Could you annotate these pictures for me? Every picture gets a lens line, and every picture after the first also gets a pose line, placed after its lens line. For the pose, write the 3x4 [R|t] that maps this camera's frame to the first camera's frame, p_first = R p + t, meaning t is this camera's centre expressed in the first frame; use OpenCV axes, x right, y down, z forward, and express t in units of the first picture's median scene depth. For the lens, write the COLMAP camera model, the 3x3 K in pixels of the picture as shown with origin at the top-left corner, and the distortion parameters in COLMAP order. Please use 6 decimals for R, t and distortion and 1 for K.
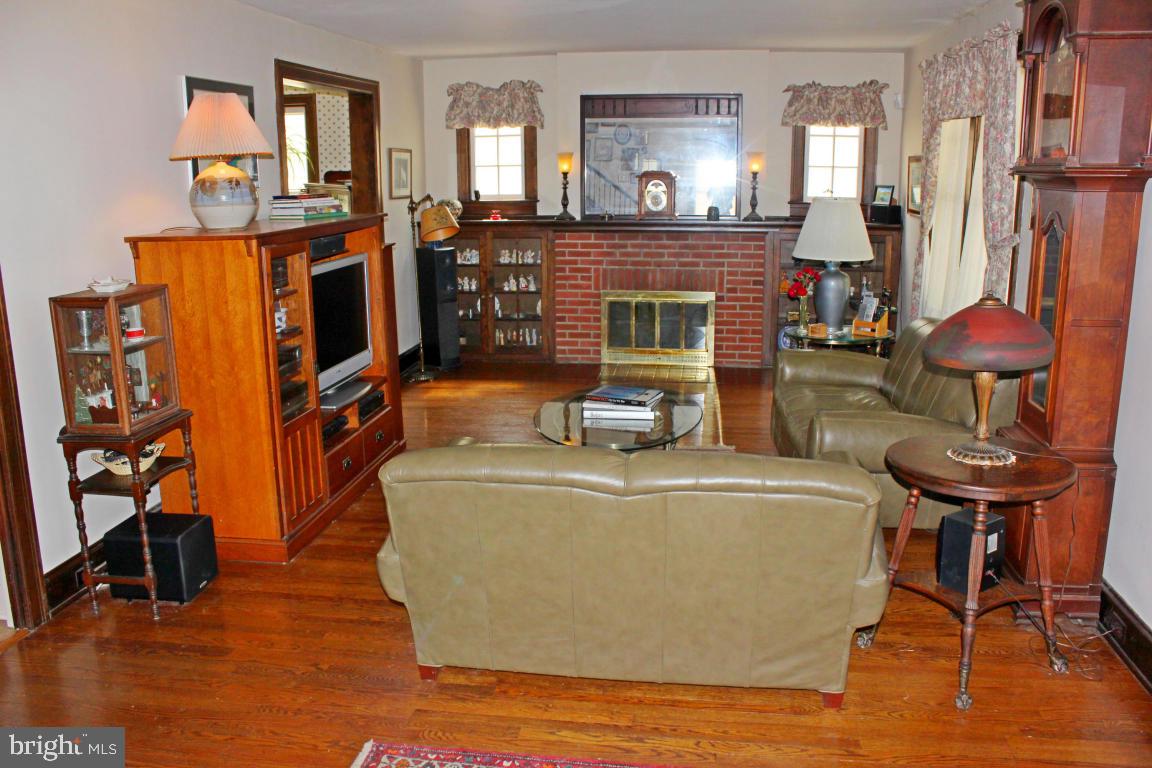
lens RADIAL K [[965.5, 0, 574.2], [0, 965.5, 385.7], [0, 0, 1]] dist [-0.156890, 0.125371]
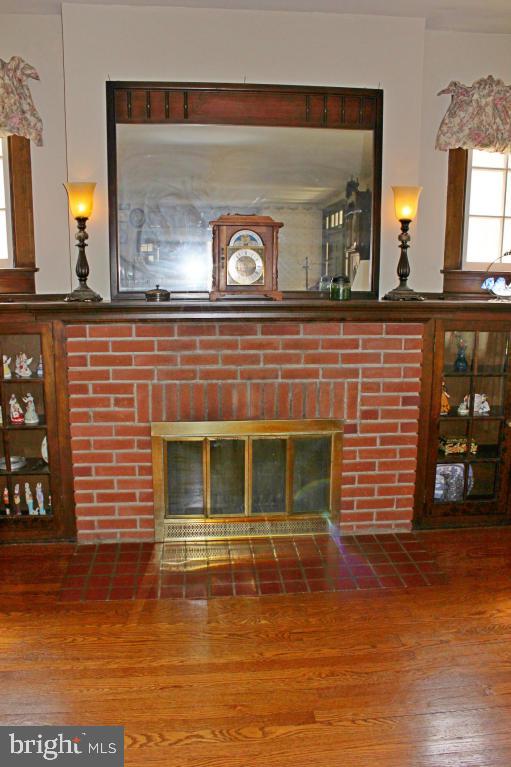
lens RADIAL K [[642.8, 0, 245.2], [0, 642.8, 397.0], [0, 0, 1]] dist [-0.156890, 0.125371]
pose [[0.972077, -0.039533, 0.231307, -0.005692], [0.044040, 0.998927, -0.014353, -0.106617], [-0.230492, 0.024139, 0.972775, 0.615237]]
